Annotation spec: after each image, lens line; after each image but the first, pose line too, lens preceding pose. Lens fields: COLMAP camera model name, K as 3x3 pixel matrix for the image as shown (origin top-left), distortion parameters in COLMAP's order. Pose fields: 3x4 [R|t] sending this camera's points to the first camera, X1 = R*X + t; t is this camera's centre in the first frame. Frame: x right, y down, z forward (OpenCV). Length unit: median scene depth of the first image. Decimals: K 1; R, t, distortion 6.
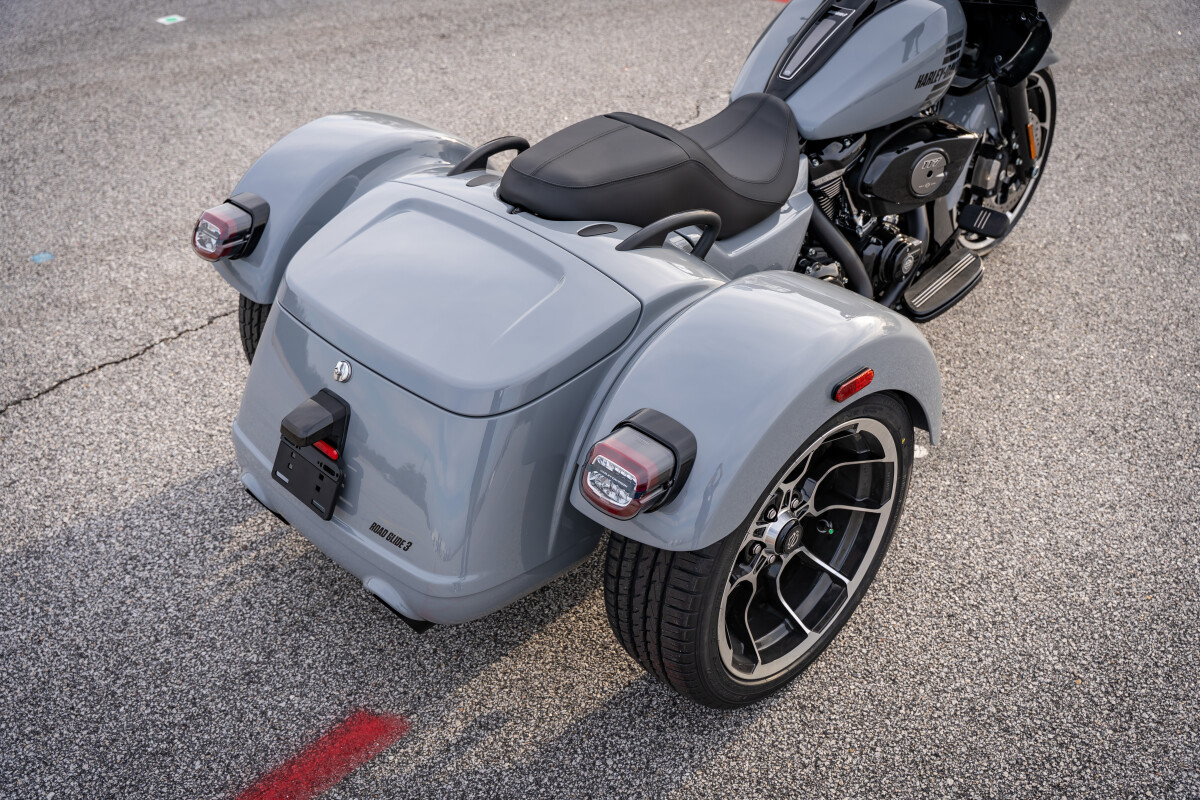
lens RADIAL K [[1198.8, 0, 600.0], [0, 1198.8, 400.0], [0, 0, 1]] dist [0.010490, 0.006665]
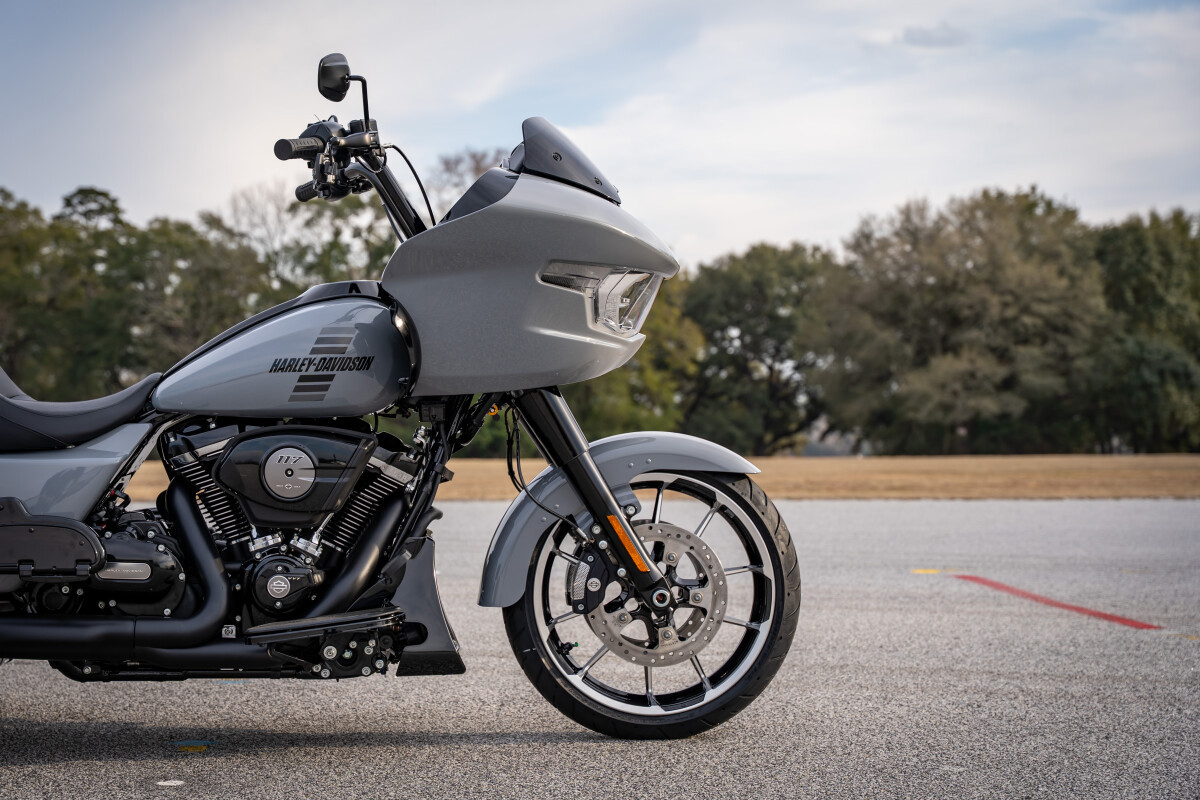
lens RADIAL K [[2023.0, 0, 567.2], [0, 2023.0, 421.2], [0, 0, 1]] dist [0.021201, 0.004850]
pose [[0.762902, 0.025691, -0.646003, 1.676865], [-0.374232, 0.832341, -0.408850, 0.372377], [0.527191, 0.553668, 0.644609, 0.169796]]
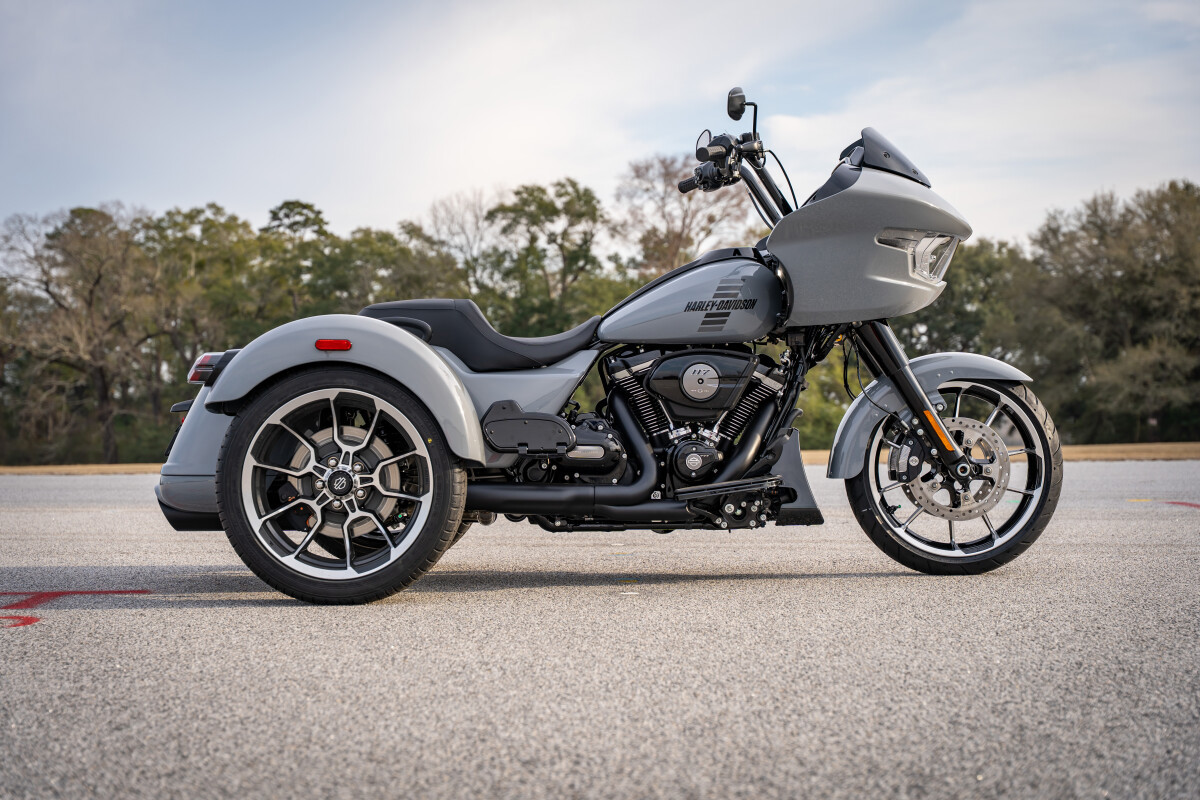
lens RADIAL K [[2005.4, 0, 600.0], [0, 2005.4, 400.0], [0, 0, 1]] dist [0.035240, -0.018943]
pose [[0.712815, 0.006935, -0.701318, 2.015788], [-0.391981, 0.833139, -0.390168, 0.825666], [0.581590, 0.553021, 0.596592, -0.348788]]
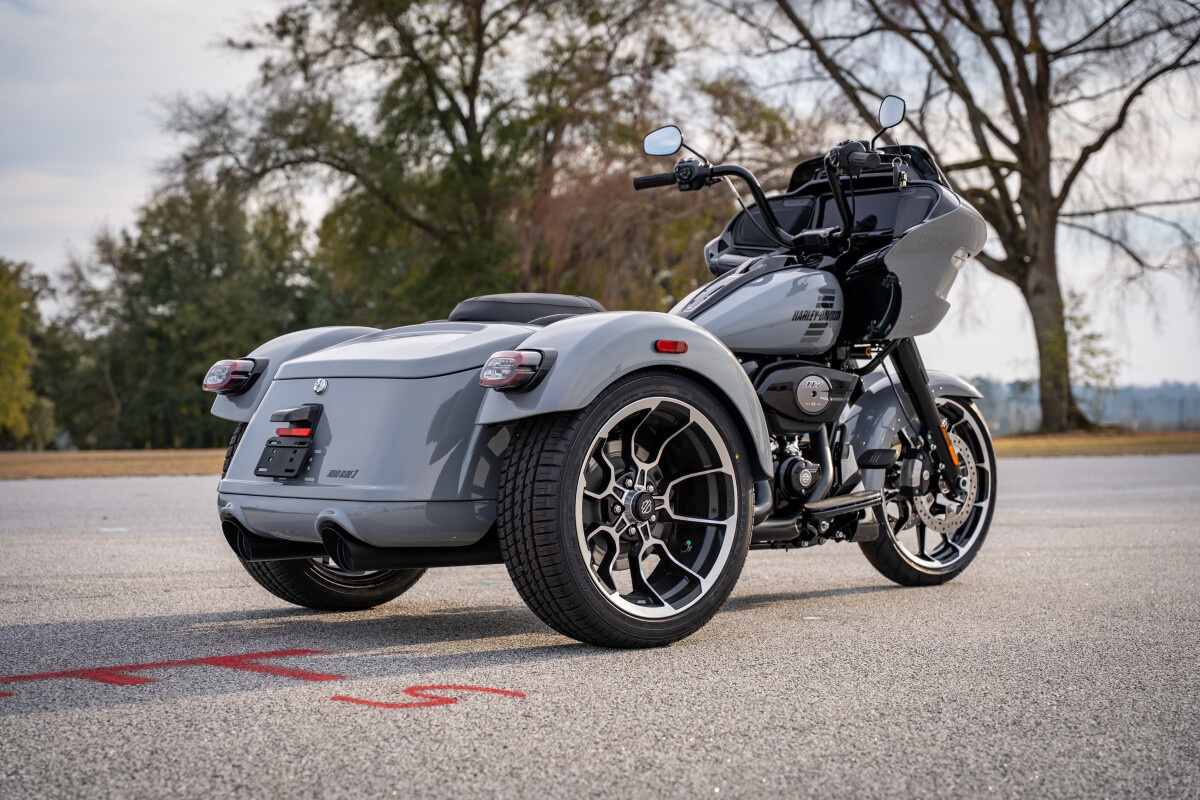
lens RADIAL K [[2111.8, 0, 600.0], [0, 2111.8, 400.0], [0, 0, 1]] dist [0.020797, 0.112806]
pose [[0.998155, 0.017426, -0.058171, 0.224941], [-0.047070, 0.827254, -0.559853, 1.216992], [0.038366, 0.561558, 0.826548, -0.895610]]
